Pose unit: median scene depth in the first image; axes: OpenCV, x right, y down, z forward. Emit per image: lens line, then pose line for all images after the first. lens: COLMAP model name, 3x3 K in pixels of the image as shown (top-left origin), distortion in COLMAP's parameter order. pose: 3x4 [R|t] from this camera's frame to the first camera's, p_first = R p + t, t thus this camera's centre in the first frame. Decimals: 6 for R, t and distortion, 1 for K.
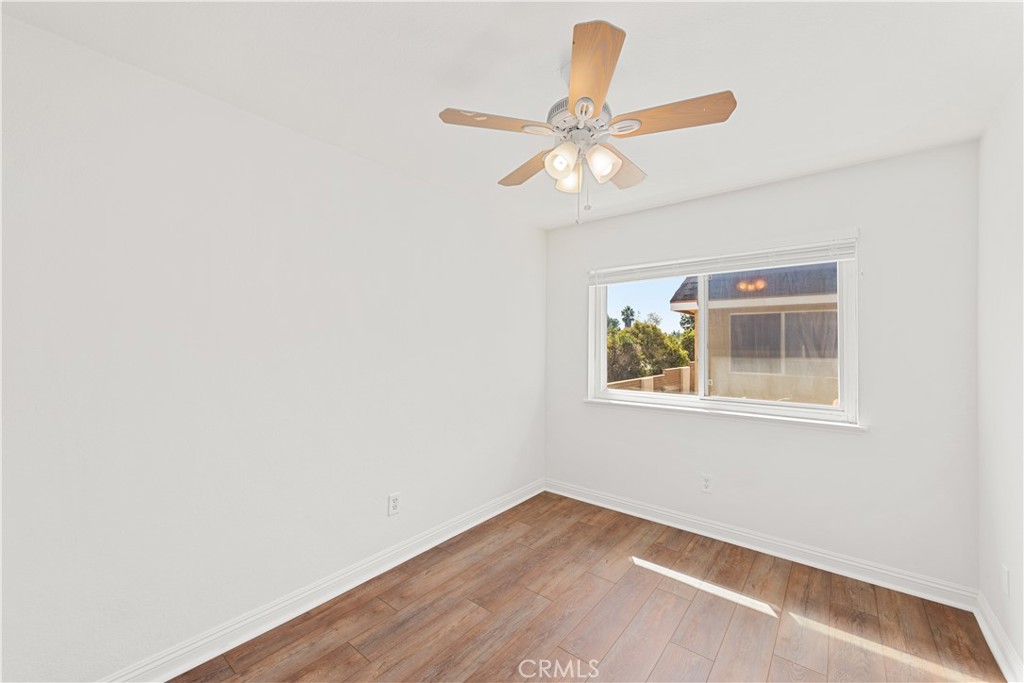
lens RADIAL K [[406.4, 0, 505.8], [0, 406.4, 352.9], [0, 0, 1]] dist [0.009685, -0.000433]
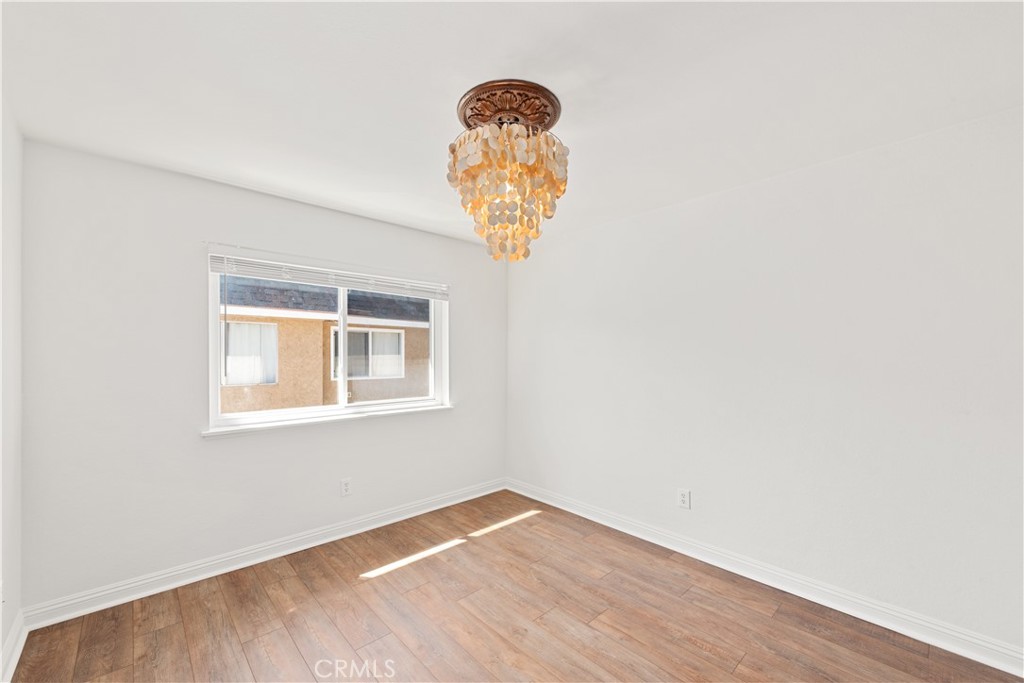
lens RADIAL K [[406.4, 0, 505.8], [0, 406.4, 352.9], [0, 0, 1]] dist [0.009685, -0.000433]
pose [[0.136942, 0.008826, 0.990540, -0.545556], [0.022102, 0.999684, -0.011963, -0.003473], [-0.990332, 0.023531, 0.136704, 0.476038]]
